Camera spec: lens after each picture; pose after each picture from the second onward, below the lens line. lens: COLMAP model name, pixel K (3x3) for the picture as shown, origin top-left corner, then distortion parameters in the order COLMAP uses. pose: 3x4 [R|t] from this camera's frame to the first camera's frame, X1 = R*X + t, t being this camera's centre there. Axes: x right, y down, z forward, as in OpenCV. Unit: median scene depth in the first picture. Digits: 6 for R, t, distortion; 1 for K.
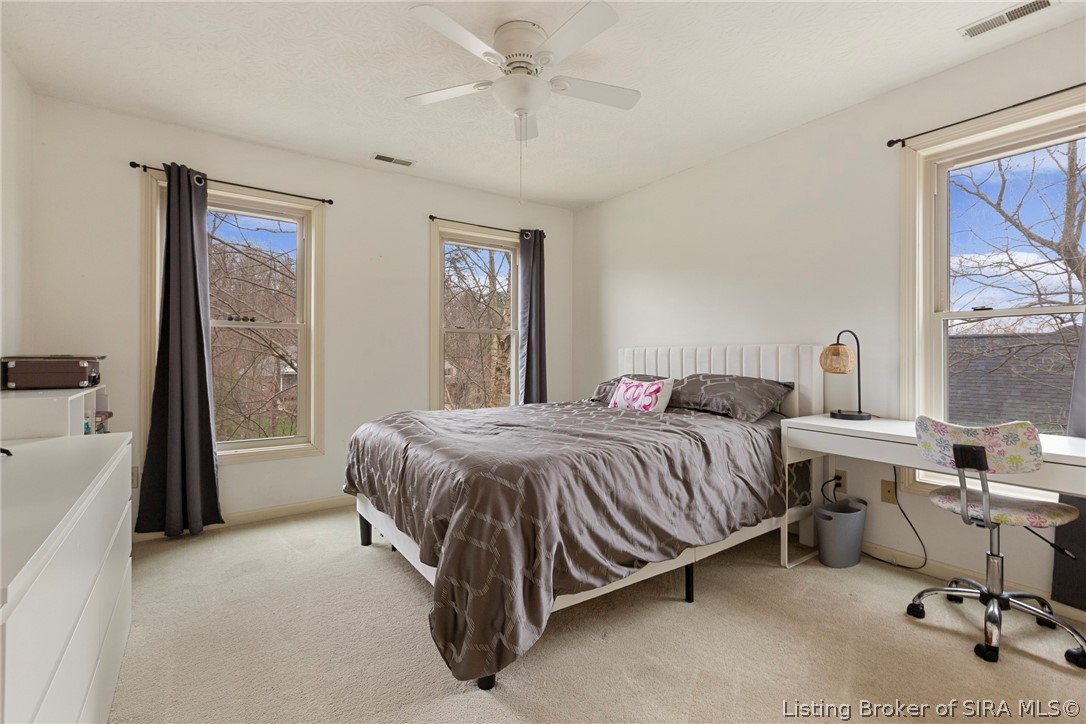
lens RADIAL K [[486.9, 0, 545.3], [0, 486.9, 339.5], [0, 0, 1]] dist [0.000480, 0.000026]
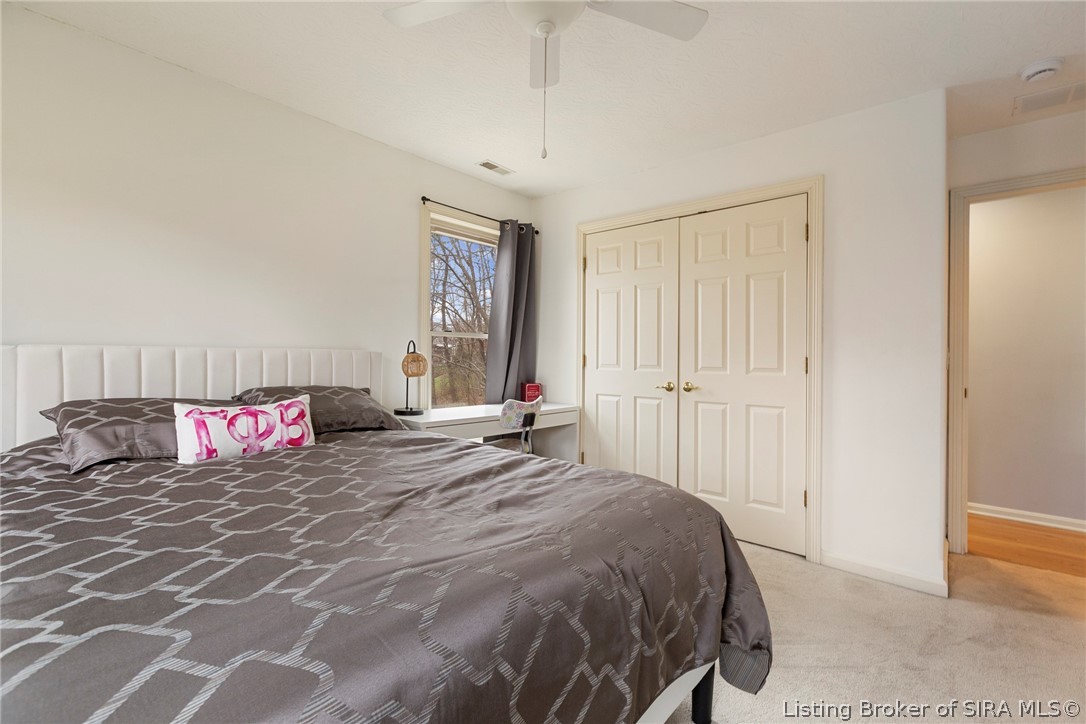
lens RADIAL K [[485.1, 0, 544.7], [0, 485.1, 358.3], [0, 0, 1]] dist [-0.001401, -0.000134]
pose [[-0.230897, -0.005642, 0.972962, -0.498132], [-0.038335, 0.999259, -0.003303, 0.014960], [-0.972223, -0.038061, -0.230942, 0.808161]]
